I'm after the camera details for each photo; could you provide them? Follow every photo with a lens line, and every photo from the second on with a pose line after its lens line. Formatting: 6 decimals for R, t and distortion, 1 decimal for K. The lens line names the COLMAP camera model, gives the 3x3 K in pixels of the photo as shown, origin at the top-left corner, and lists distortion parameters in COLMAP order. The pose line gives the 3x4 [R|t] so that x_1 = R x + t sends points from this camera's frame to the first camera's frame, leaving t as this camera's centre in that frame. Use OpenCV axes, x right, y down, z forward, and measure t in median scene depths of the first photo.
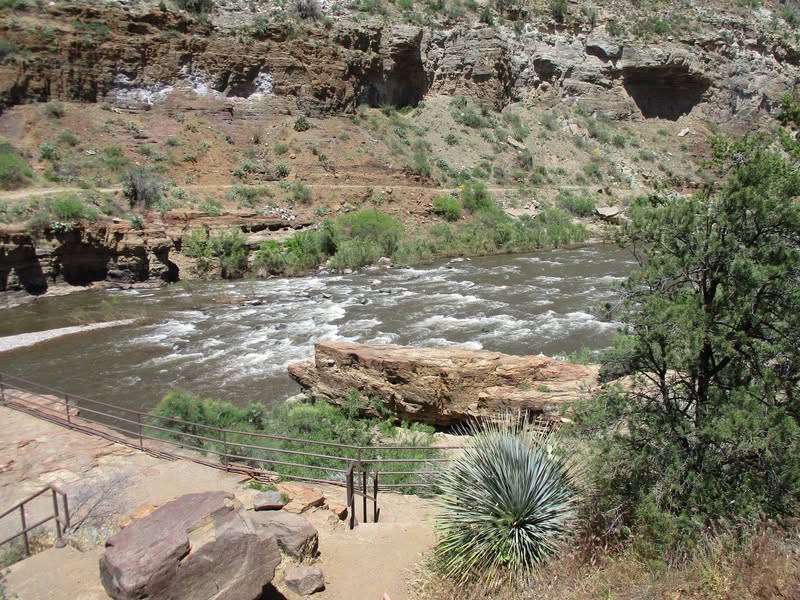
lens RADIAL K [[664.1, 0, 402.0], [0, 664.1, 302.5], [0, 0, 1]] dist [-0.024559, 0.001435]
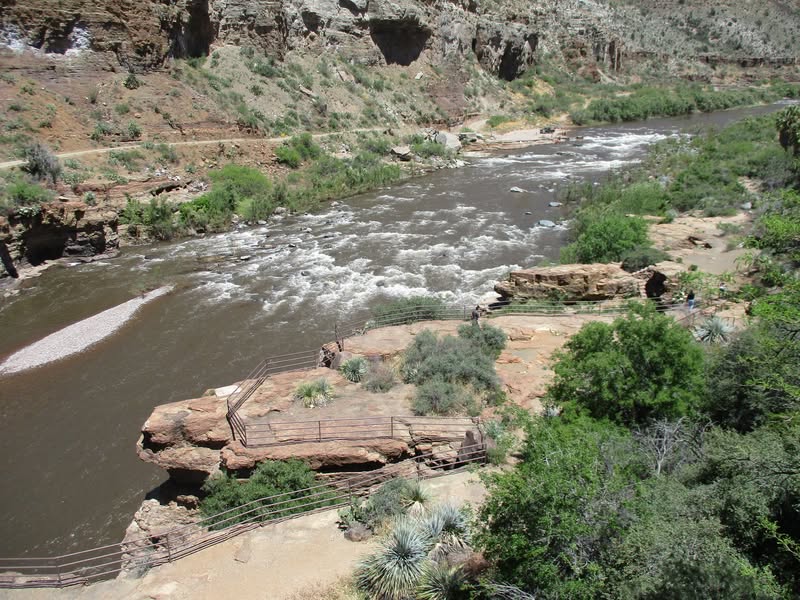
lens RADIAL K [[664.1, 0, 402.0], [0, 664.1, 302.5], [0, 0, 1]] dist [-0.024559, 0.001435]
pose [[0.872662, -0.162819, 0.460382, -0.255738], [0.105123, 0.983310, 0.148495, -0.033189], [-0.476876, -0.081189, 0.875213, -0.100391]]
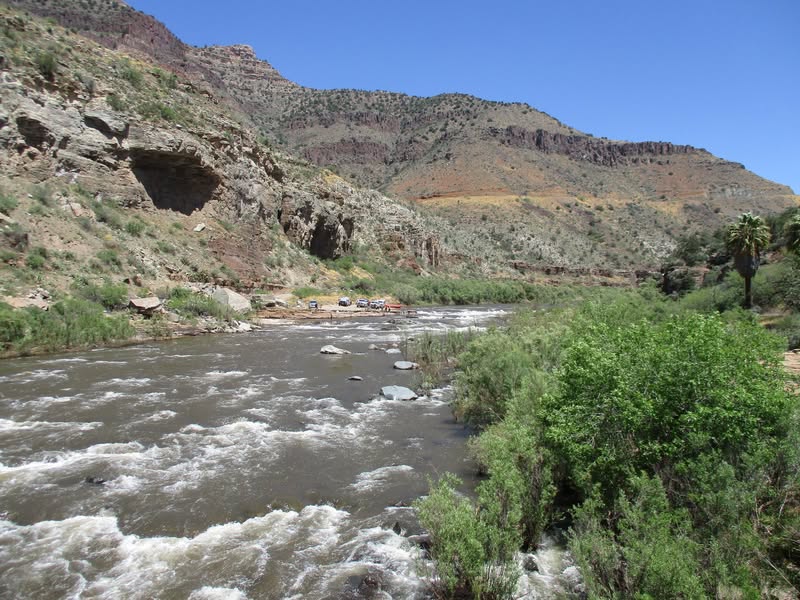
lens RADIAL K [[664.1, 0, 402.0], [0, 664.1, 302.5], [0, 0, 1]] dist [-0.024559, 0.001435]
pose [[0.713668, 0.007964, 0.700439, -0.014514], [0.123385, 0.982872, -0.136890, 0.003870], [-0.689532, 0.184118, 0.700462, 0.204912]]
